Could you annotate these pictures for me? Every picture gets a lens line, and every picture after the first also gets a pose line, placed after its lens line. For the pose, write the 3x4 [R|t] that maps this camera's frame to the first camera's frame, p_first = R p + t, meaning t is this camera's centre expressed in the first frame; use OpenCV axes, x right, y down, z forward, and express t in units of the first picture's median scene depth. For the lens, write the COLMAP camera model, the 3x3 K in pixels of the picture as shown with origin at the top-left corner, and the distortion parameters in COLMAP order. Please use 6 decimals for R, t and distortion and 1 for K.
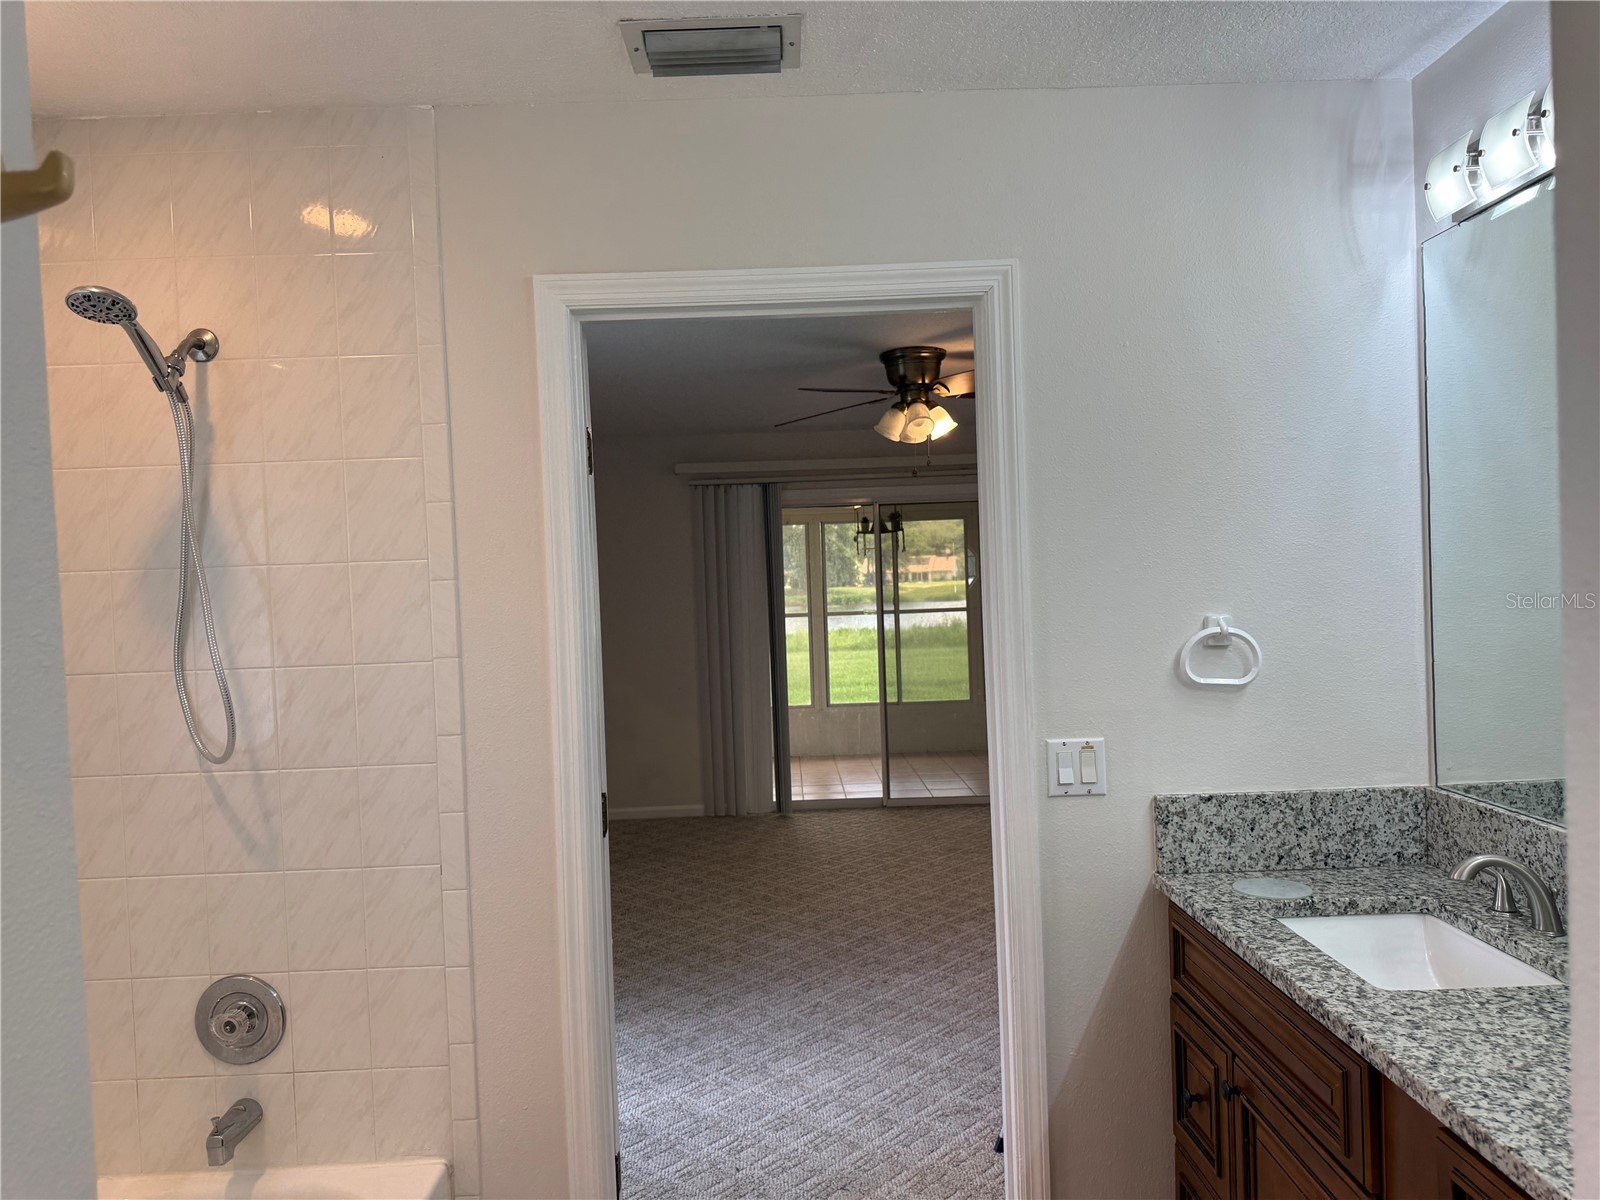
lens RADIAL K [[1140.2, 0, 800.0], [0, 1140.2, 600.0], [0, 0, 1]] dist [0.045611, -0.002141]
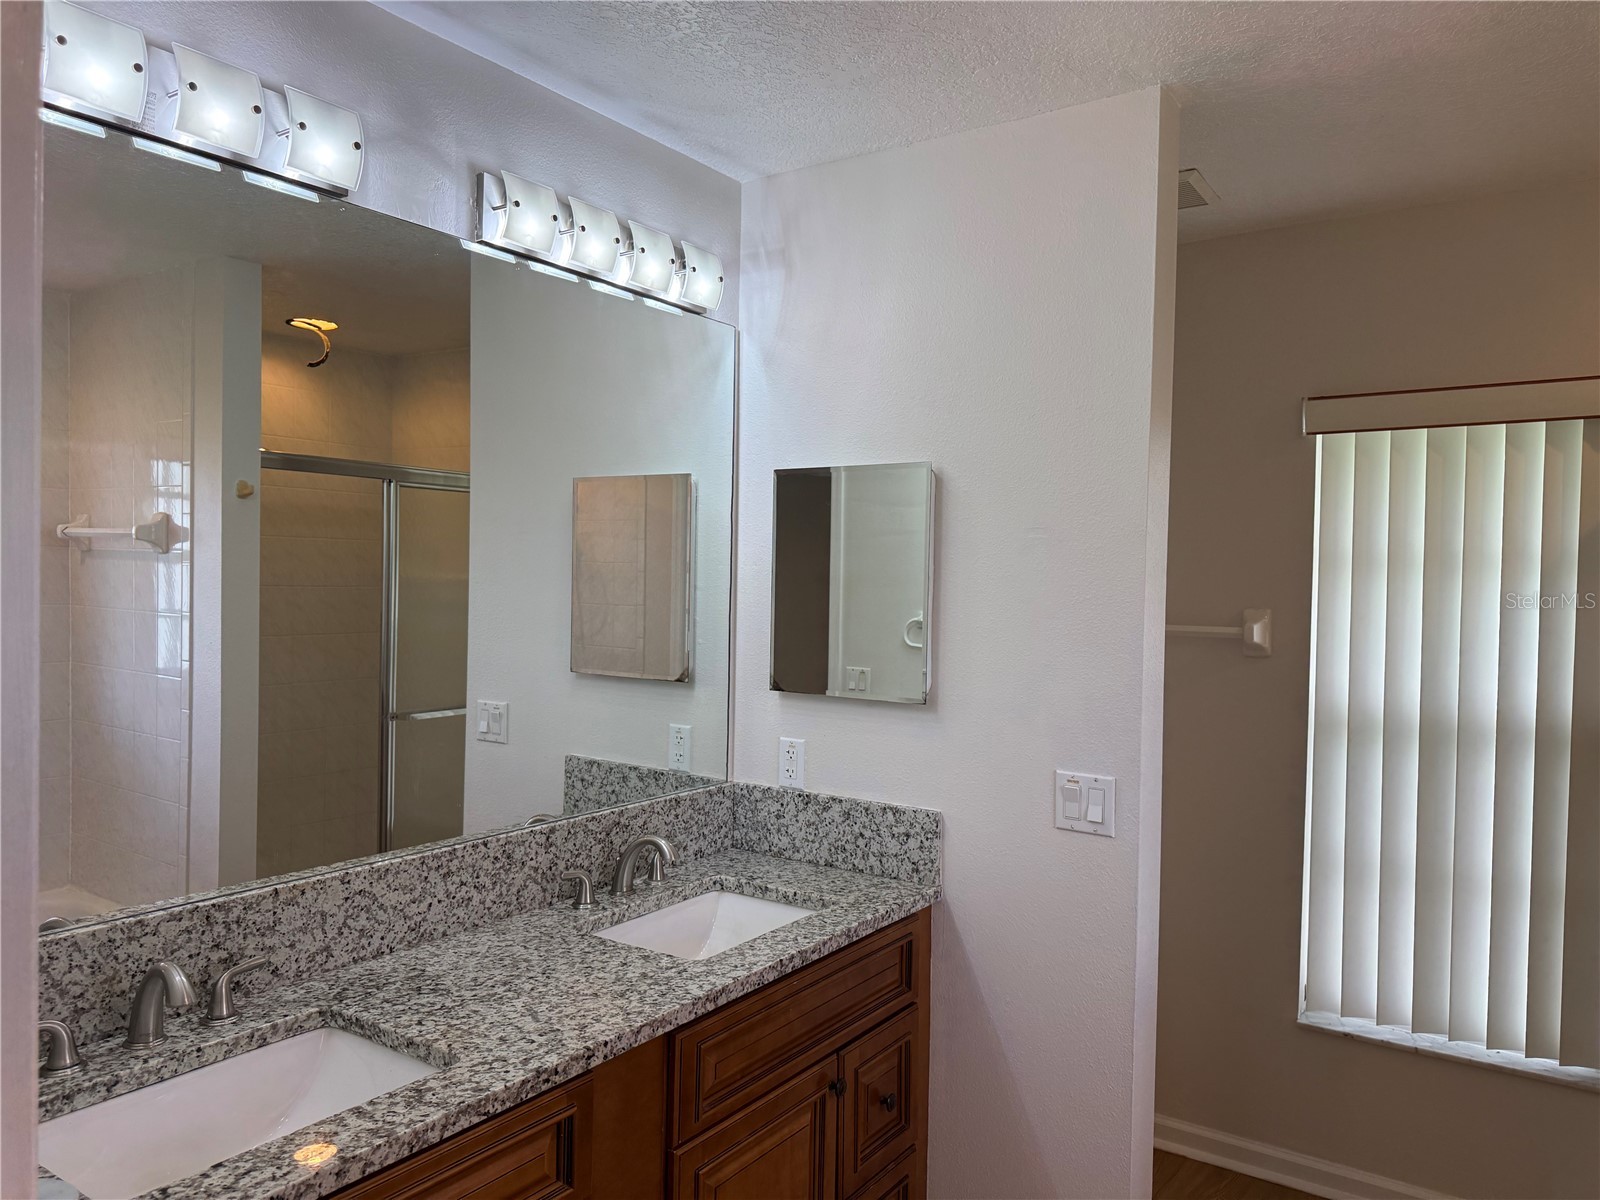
lens RADIAL K [[1112.8, 0, 800.0], [0, 1112.8, 600.0], [0, 0, 1]] dist [0.210955, -0.368700]
pose [[-0.810191, 0.008955, 0.586098, -0.268548], [0.019429, 0.999744, 0.011581, -0.036891], [-0.585844, 0.020770, -0.810158, 1.675629]]
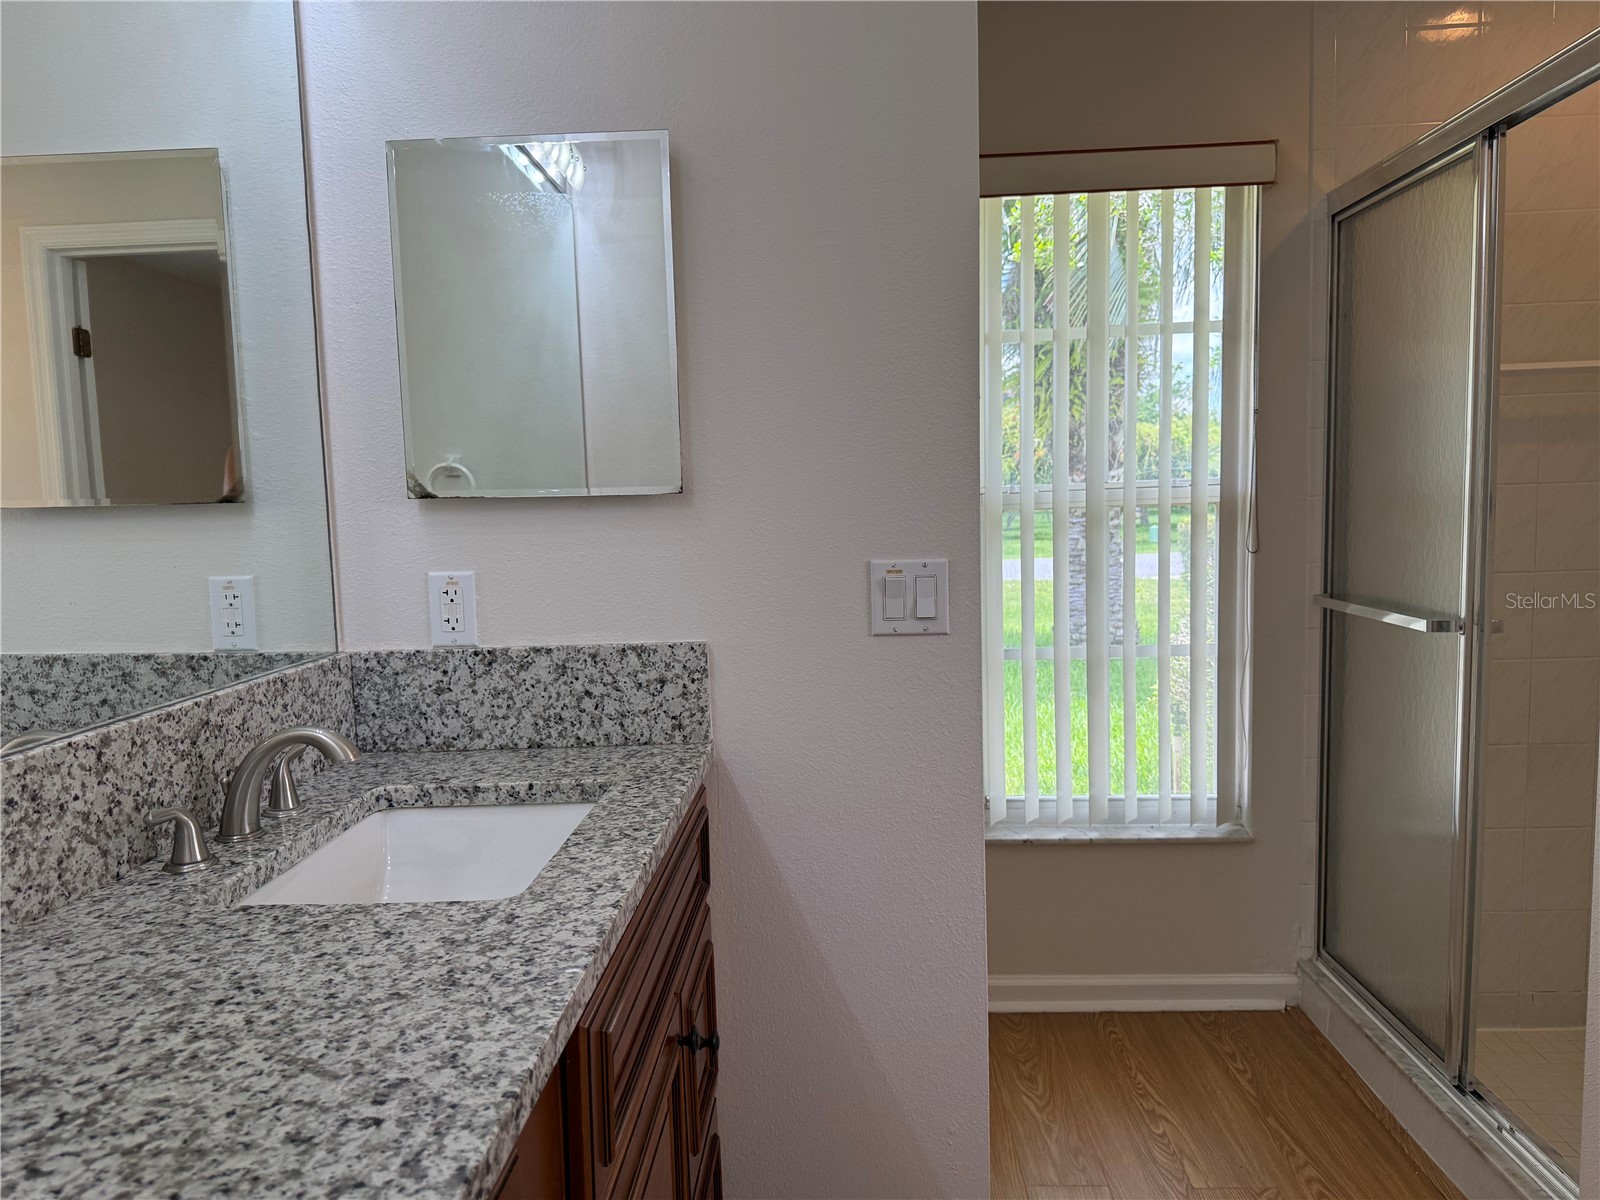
lens RADIAL K [[1116.0, 0, 800.0], [0, 1116.0, 600.0], [0, 0, 1]] dist [0.002051, -0.004770]
pose [[-0.996580, 0.058345, 0.058518, 0.315321], [0.064216, 0.992497, 0.104051, 0.124050], [-0.052008, 0.107453, -0.992849, 1.404978]]
